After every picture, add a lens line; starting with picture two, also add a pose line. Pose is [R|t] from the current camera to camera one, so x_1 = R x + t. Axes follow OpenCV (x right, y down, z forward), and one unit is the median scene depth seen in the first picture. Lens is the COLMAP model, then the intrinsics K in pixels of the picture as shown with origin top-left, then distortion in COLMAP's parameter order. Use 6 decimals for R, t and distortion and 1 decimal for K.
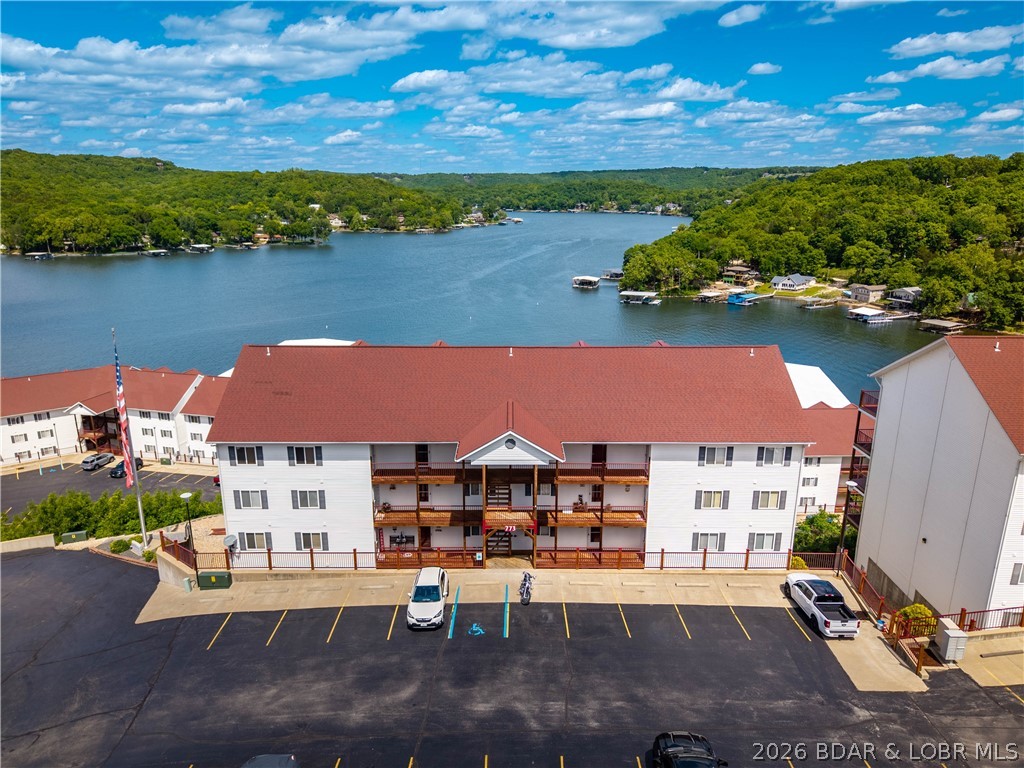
lens RADIAL K [[682.8, 0, 511.4], [0, 682.8, 386.5], [0, 0, 1]] dist [0.006150, -0.003349]
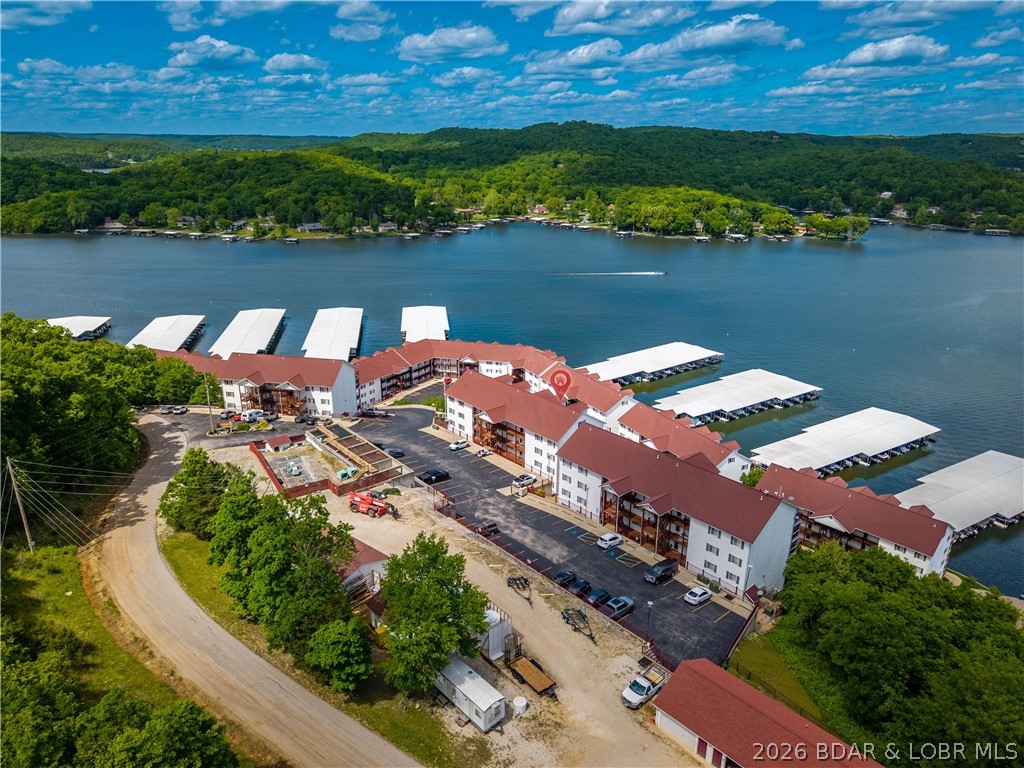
lens RADIAL K [[690.7, 0, 511.4], [0, 690.7, 385.1], [0, 0, 1]] dist [0.027548, -0.001013]
pose [[0.665044, 0.253315, -0.702530, 0.348465], [-0.212205, 0.966037, 0.147447, -0.084697], [0.716020, 0.051022, 0.696212, -0.197330]]
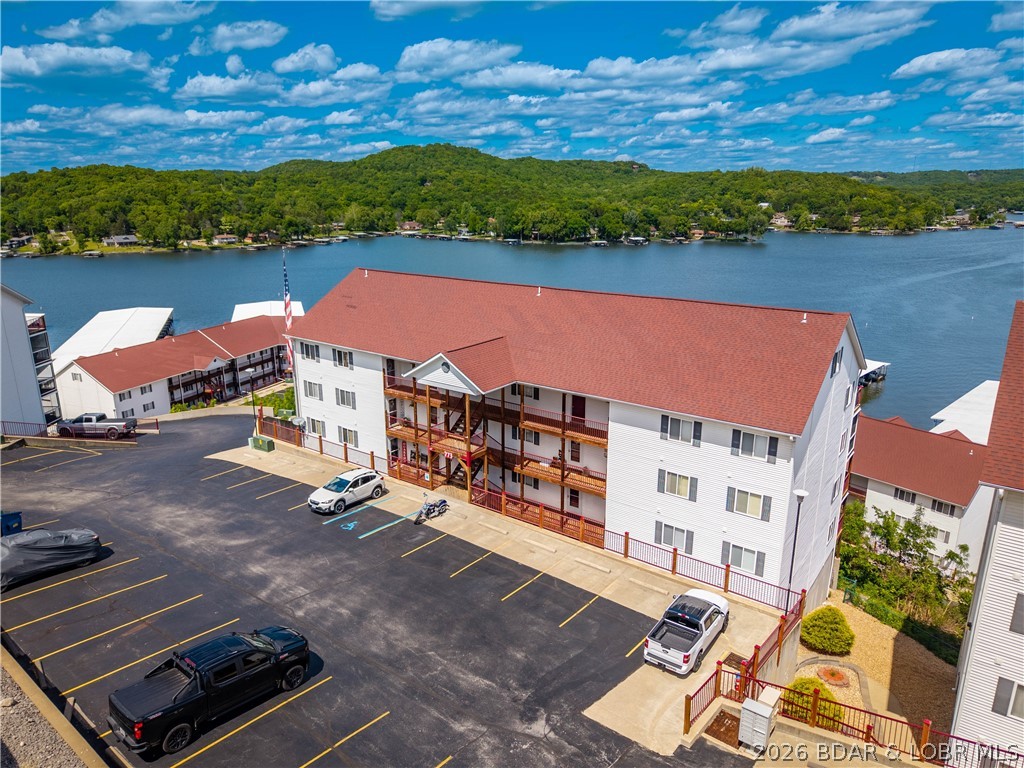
lens RADIAL K [[688.1, 0, 510.9], [0, 688.1, 381.2], [0, 0, 1]] dist [0.003926, -0.002611]
pose [[0.799960, 0.156134, -0.579385, 0.084861], [-0.163184, 0.985771, 0.040339, 0.006538], [0.577439, 0.062276, 0.814055, 0.032281]]
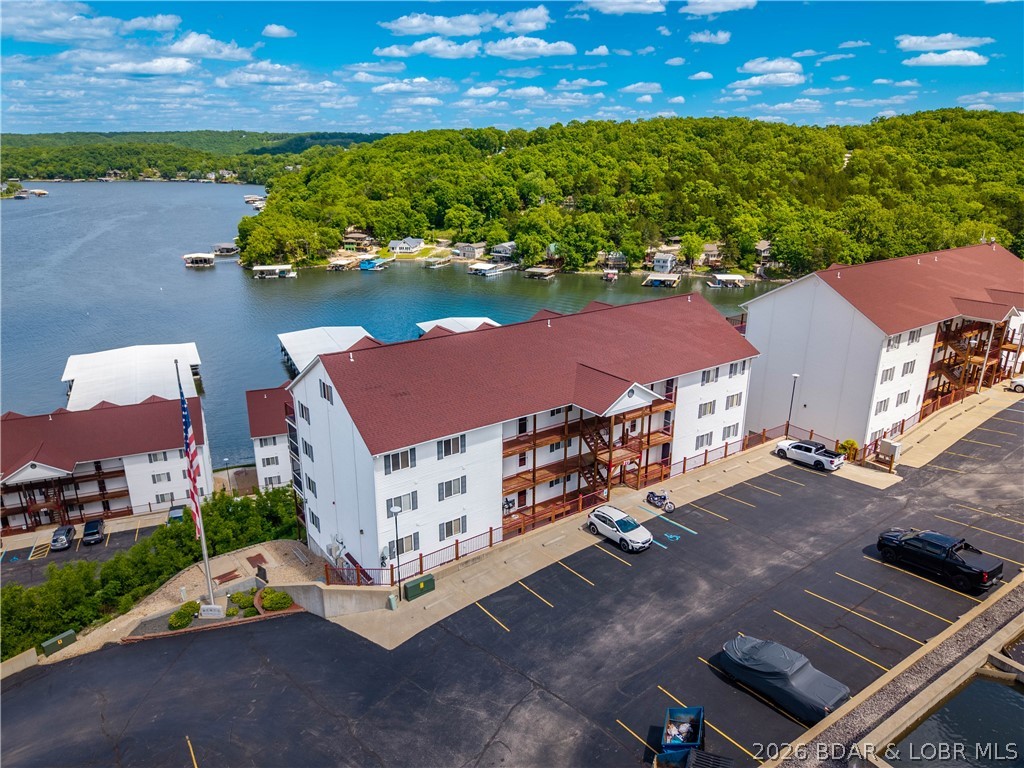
lens RADIAL K [[693.0, 0, 505.2], [0, 693.0, 378.7], [0, 0, 1]] dist [0.004388, -0.010744]
pose [[0.810115, -0.177045, 0.558900, -0.113750], [0.158476, 0.983953, 0.081984, -0.010007], [-0.564446, 0.022156, 0.825172, 0.013475]]
